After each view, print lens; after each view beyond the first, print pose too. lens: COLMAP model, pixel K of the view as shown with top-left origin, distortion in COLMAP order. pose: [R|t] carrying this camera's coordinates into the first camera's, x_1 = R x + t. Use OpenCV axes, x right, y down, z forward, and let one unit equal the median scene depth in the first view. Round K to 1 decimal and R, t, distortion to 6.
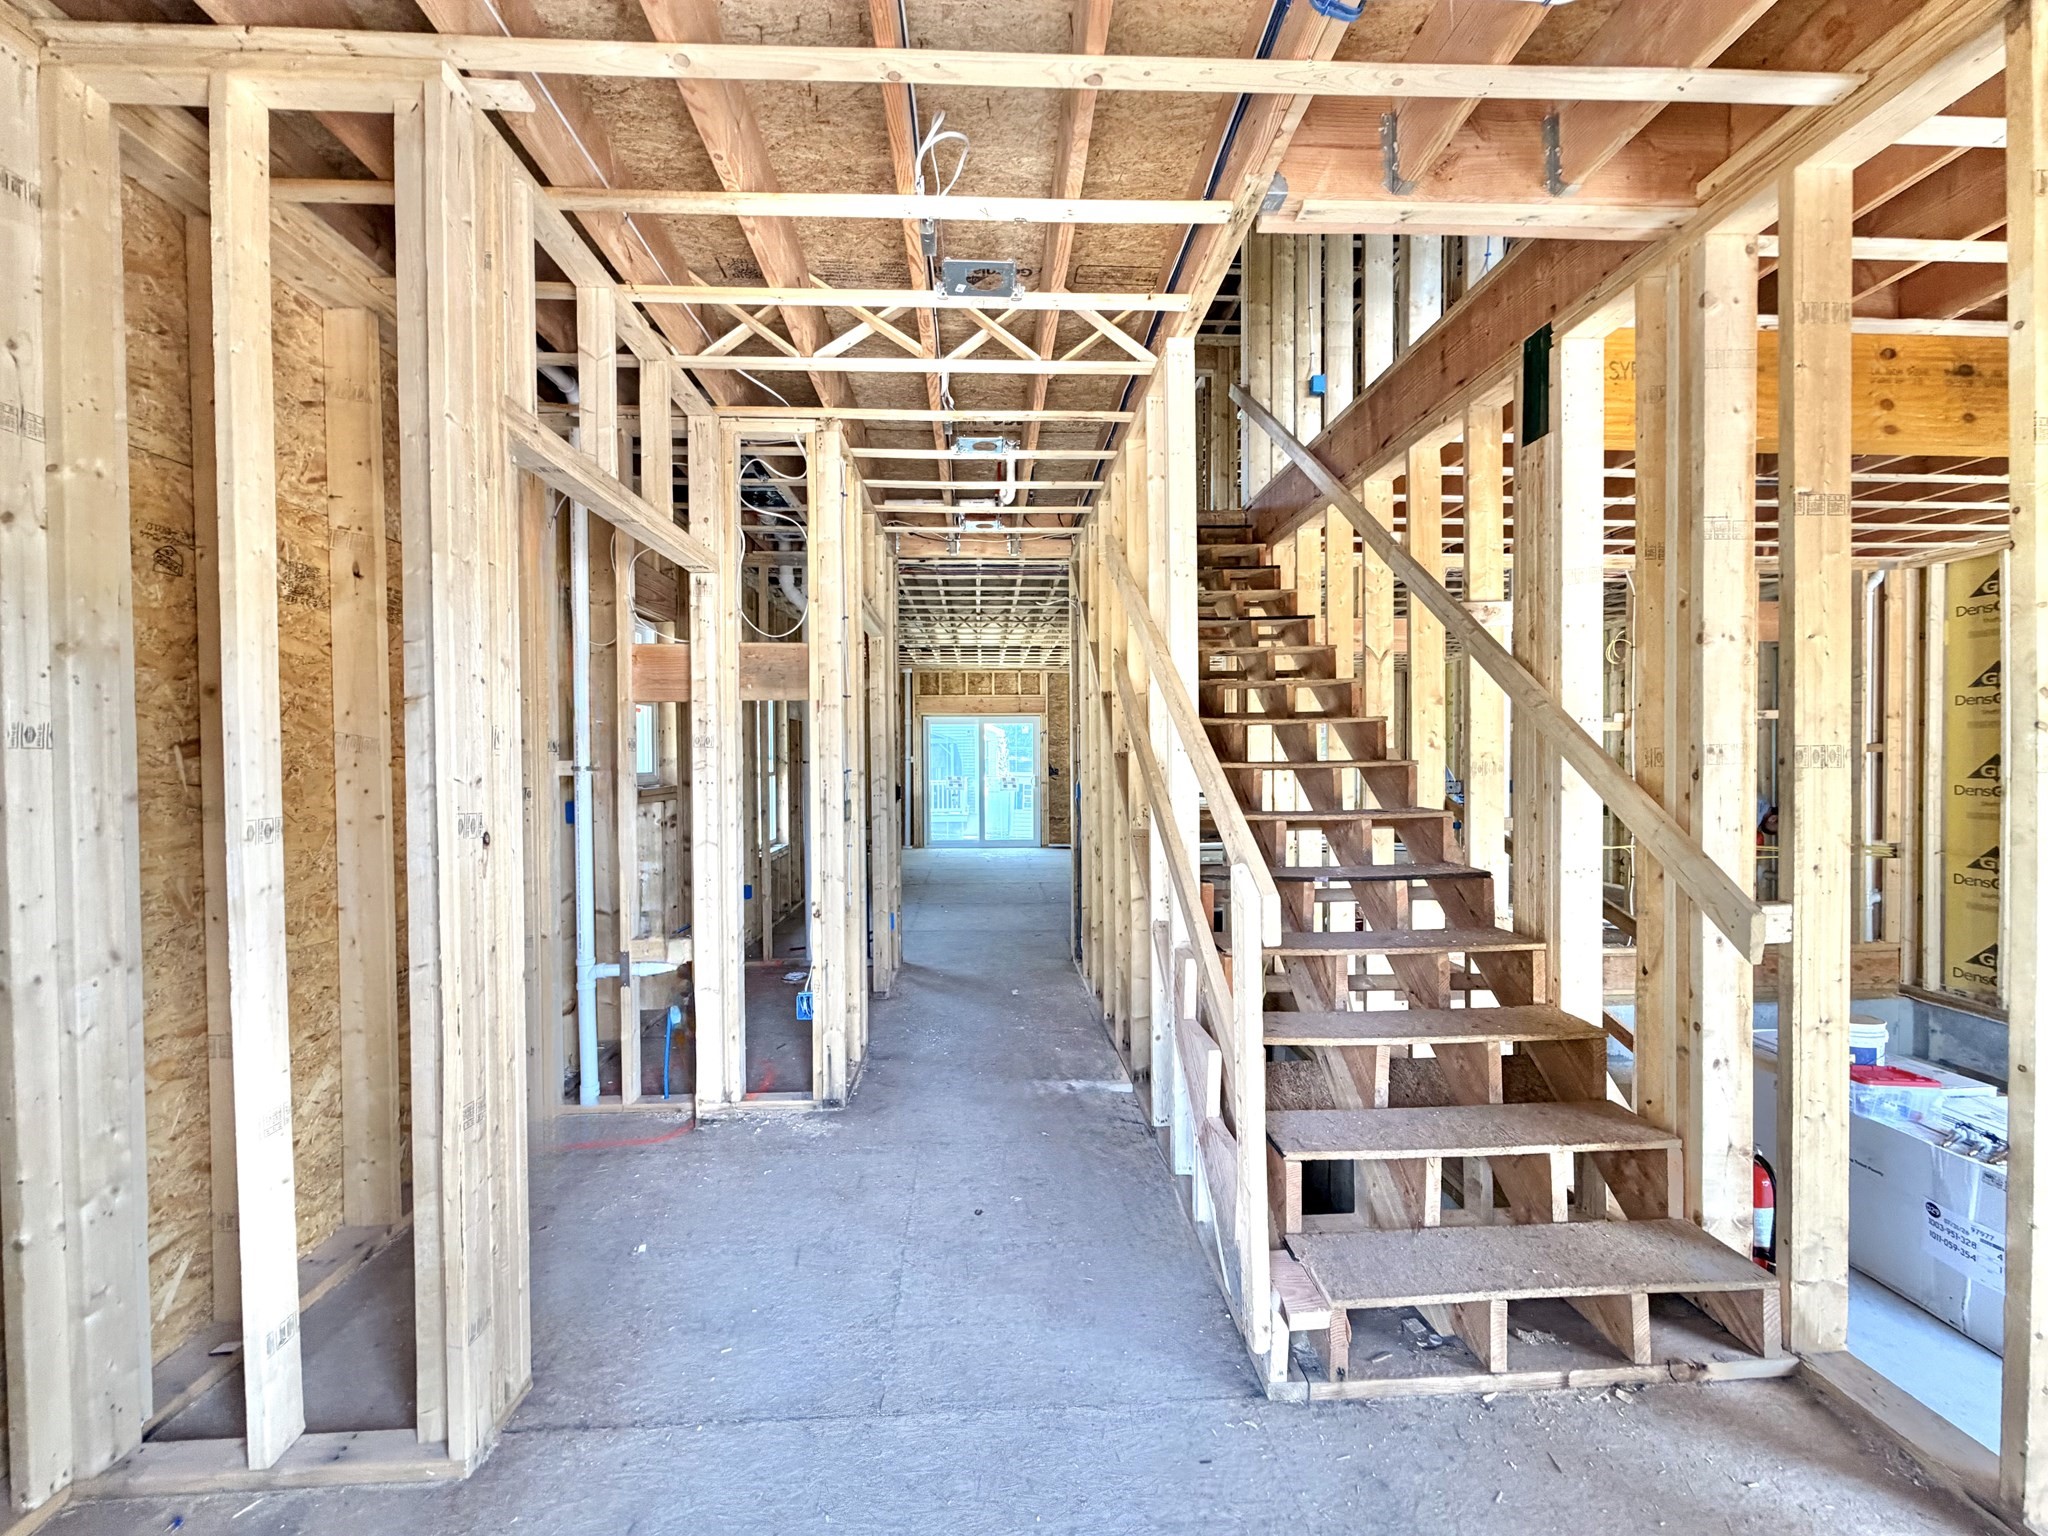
lens RADIAL K [[822.6, 0, 1025.1], [0, 822.6, 766.0], [0, 0, 1]] dist [0.001303, 0.000129]
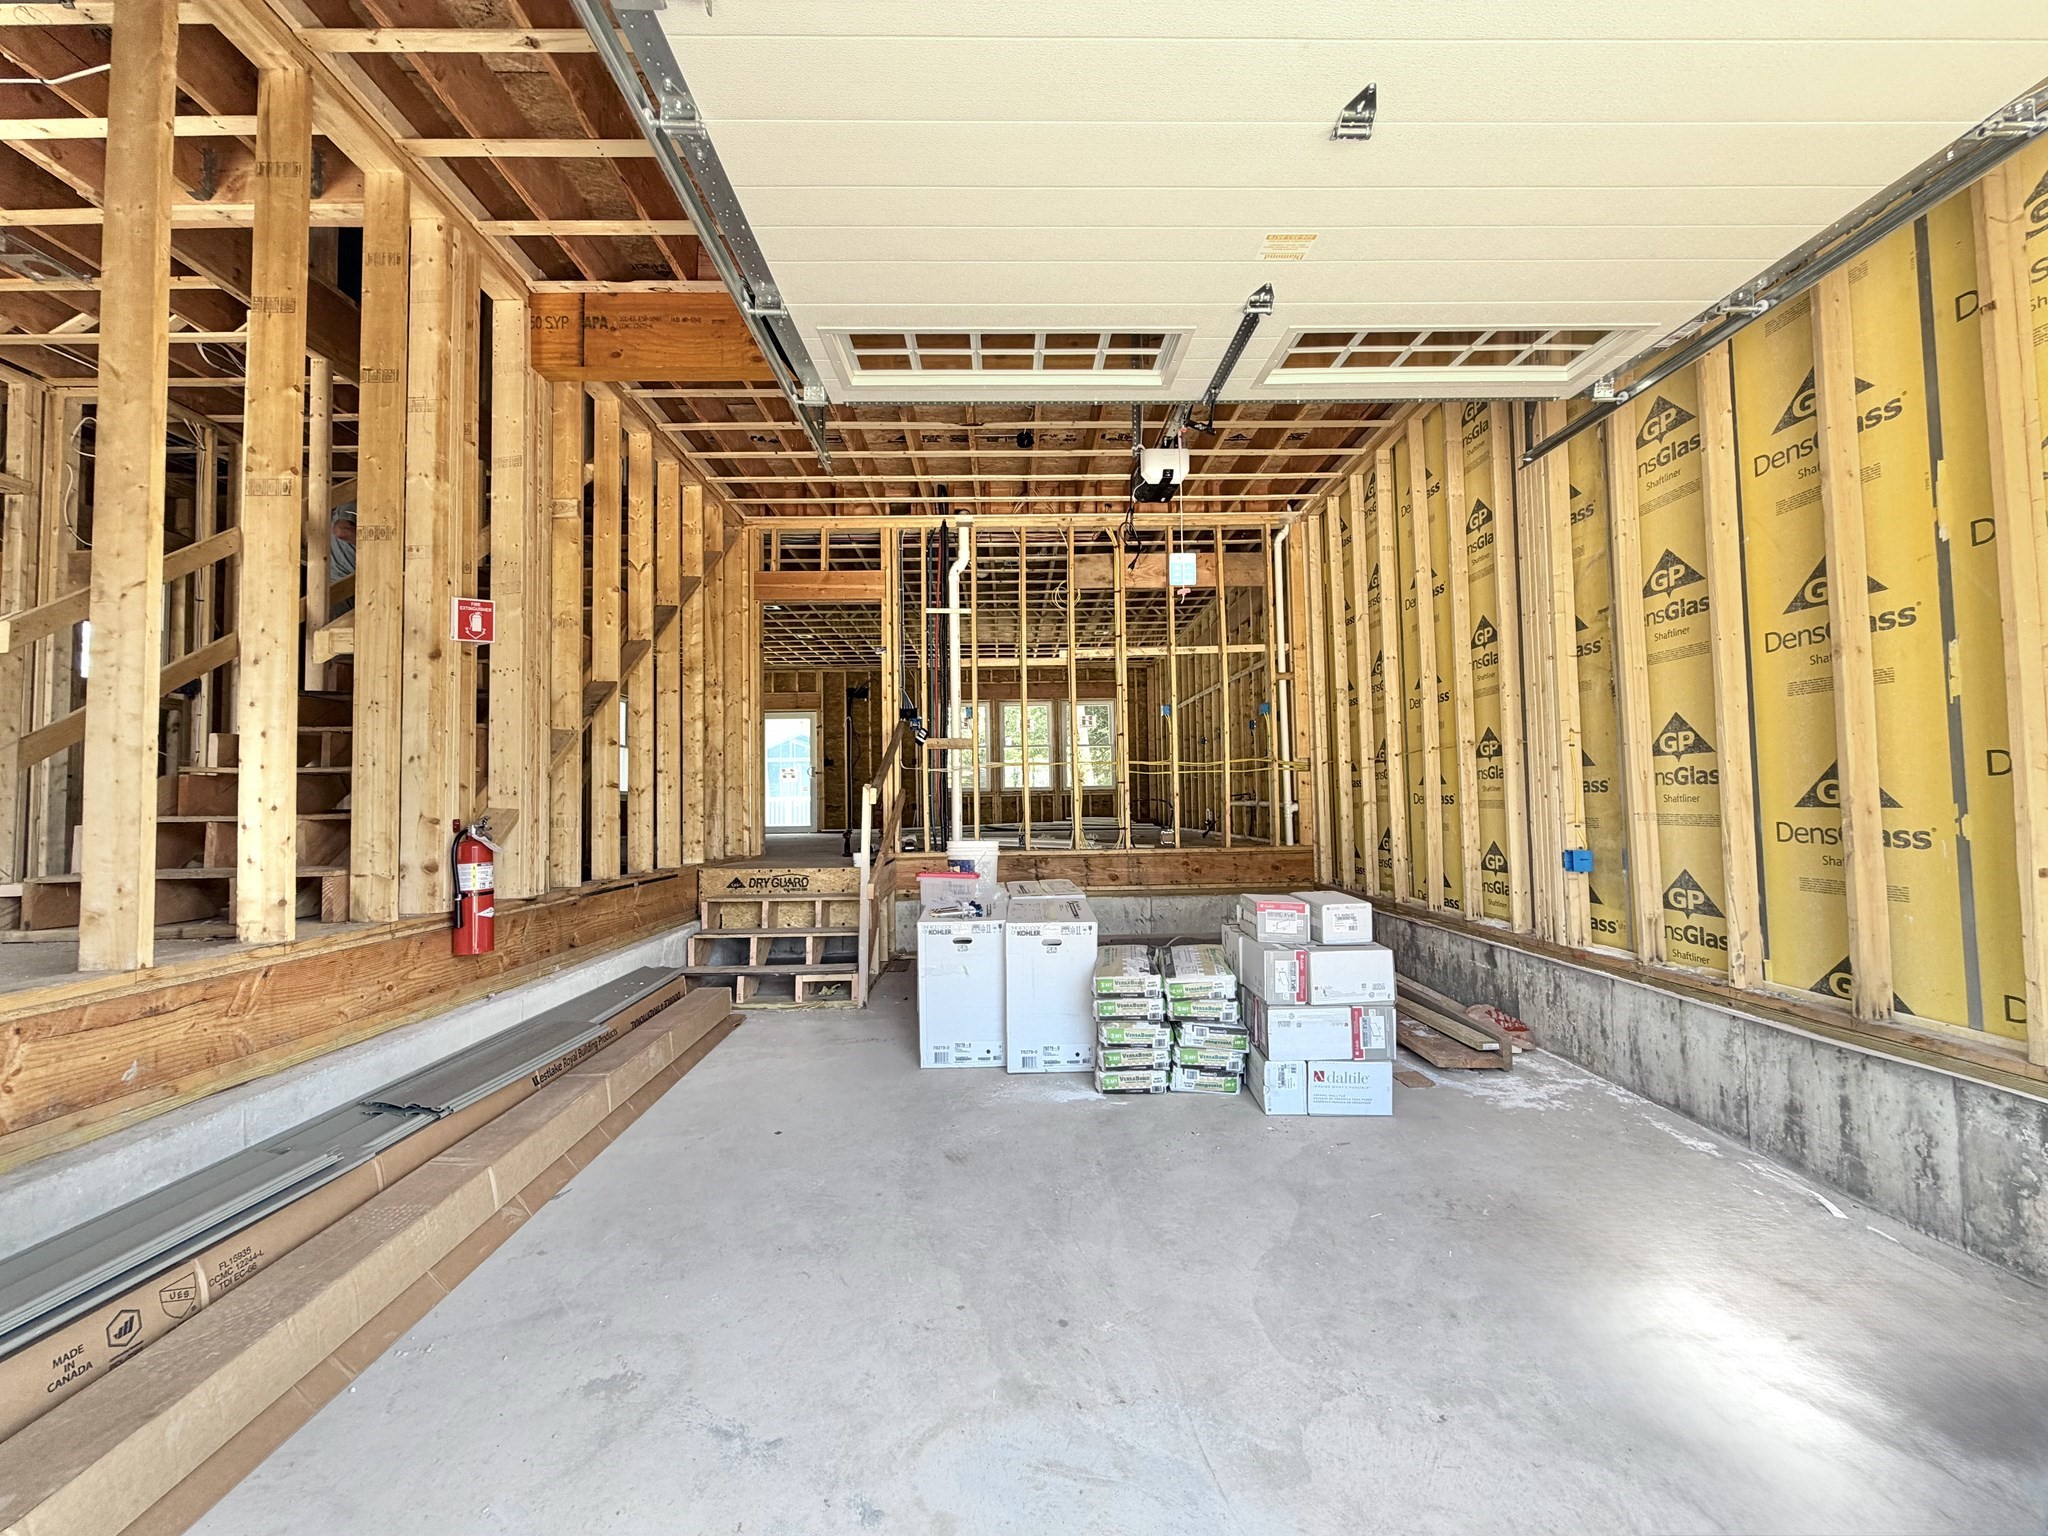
lens RADIAL K [[822.6, 0, 1020.1], [0, 822.6, 766.9], [0, 0, 1]] dist [0.001303, 0.000129]
pose [[0.999491, -0.011872, -0.029626, 0.694347], [0.010236, 0.998446, -0.054788, 0.164285], [0.030231, 0.054457, 0.998058, -0.152737]]
